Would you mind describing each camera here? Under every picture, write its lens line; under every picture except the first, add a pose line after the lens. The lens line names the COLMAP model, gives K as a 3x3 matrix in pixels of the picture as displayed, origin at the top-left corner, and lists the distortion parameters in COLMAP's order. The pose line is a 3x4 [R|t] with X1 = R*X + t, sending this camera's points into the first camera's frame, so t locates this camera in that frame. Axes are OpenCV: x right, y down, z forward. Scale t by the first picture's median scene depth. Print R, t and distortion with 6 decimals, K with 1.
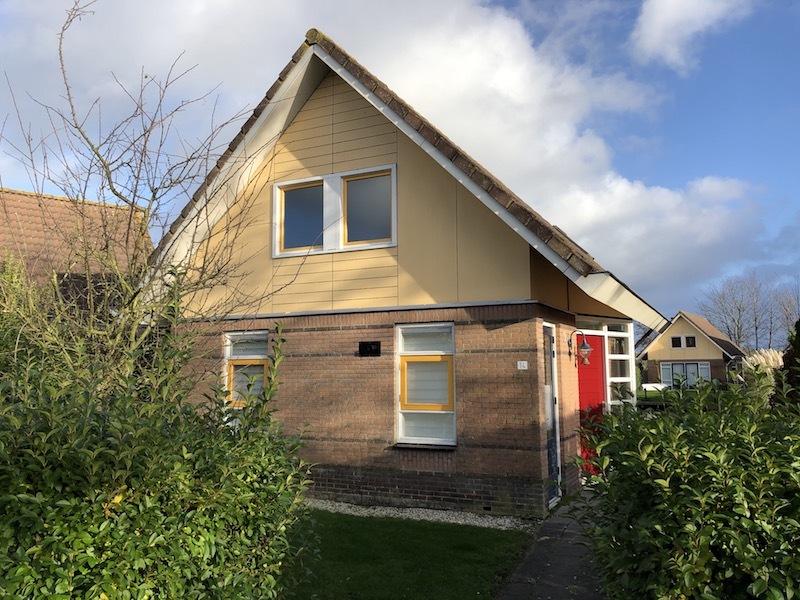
lens RADIAL K [[655.0, 0, 400.0], [0, 655.0, 295.6], [0, 0, 1]] dist [0.046301, -0.011243]
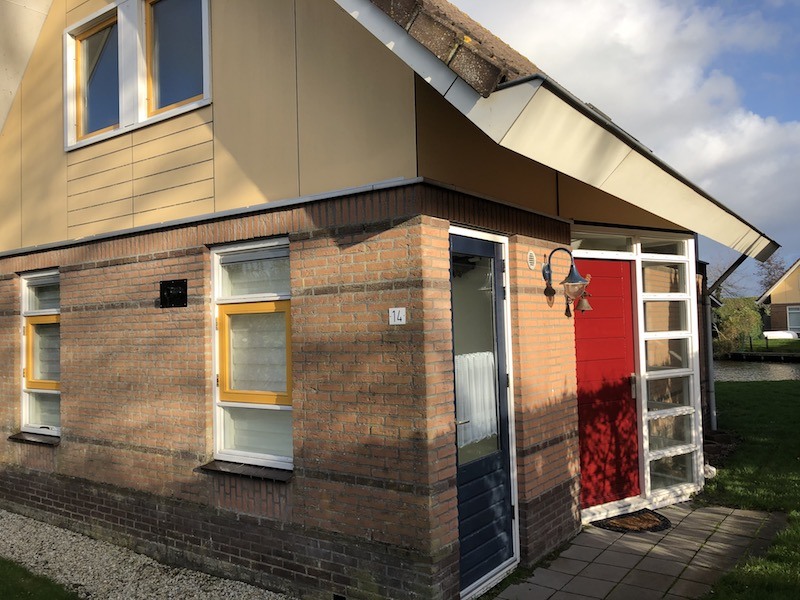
lens RADIAL K [[650.1, 0, 399.0], [0, 650.1, 302.2], [0, 0, 1]] dist [0.028293, -0.009072]
pose [[0.985769, -0.025899, -0.166097, 0.240451], [0.039477, 0.996095, 0.078970, 0.052519], [0.163403, -0.084403, 0.982942, 0.481221]]
